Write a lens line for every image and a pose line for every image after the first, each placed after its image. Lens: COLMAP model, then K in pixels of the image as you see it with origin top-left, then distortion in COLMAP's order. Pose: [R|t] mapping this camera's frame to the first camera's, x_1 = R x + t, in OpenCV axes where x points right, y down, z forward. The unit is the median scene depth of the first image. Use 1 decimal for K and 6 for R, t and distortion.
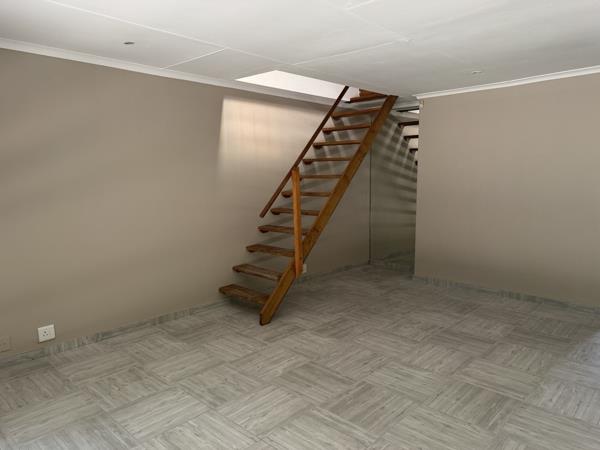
lens RADIAL K [[426.9, 0, 299.8], [0, 426.9, 220.6], [0, 0, 1]] dist [0.038093, -0.018820]
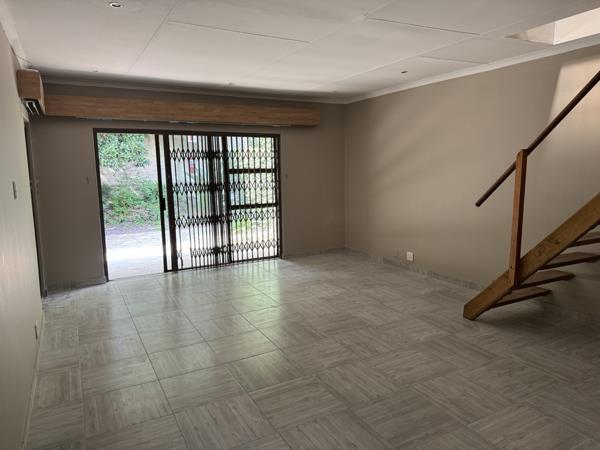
lens RADIAL K [[426.9, 0, 304.4], [0, 426.9, 223.2], [0, 0, 1]] dist [0.038093, -0.018820]
pose [[-0.305938, 0.144194, -0.941069, 1.066280], [-0.093208, 0.979179, 0.180335, -0.122906], [0.947478, 0.142887, -0.286128, 1.067367]]
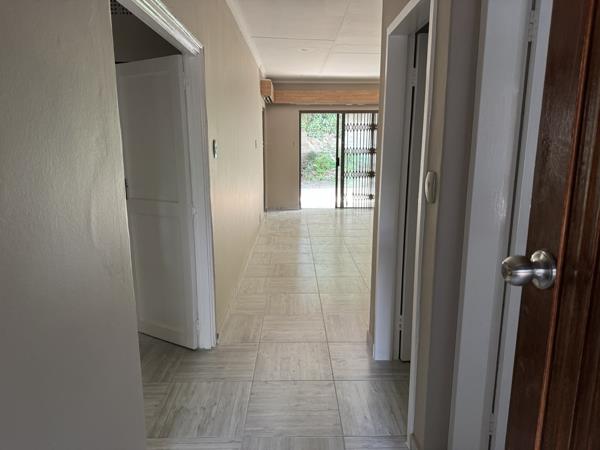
lens RADIAL K [[426.9, 0, 300.4], [0, 426.9, 227.3], [0, 0, 1]] dist [0.038093, -0.018820]
pose [[-0.714500, 0.152276, -0.682863, 1.538294], [-0.070127, 0.955524, 0.286454, -0.171276], [0.696112, 0.252558, -0.672043, 1.654214]]
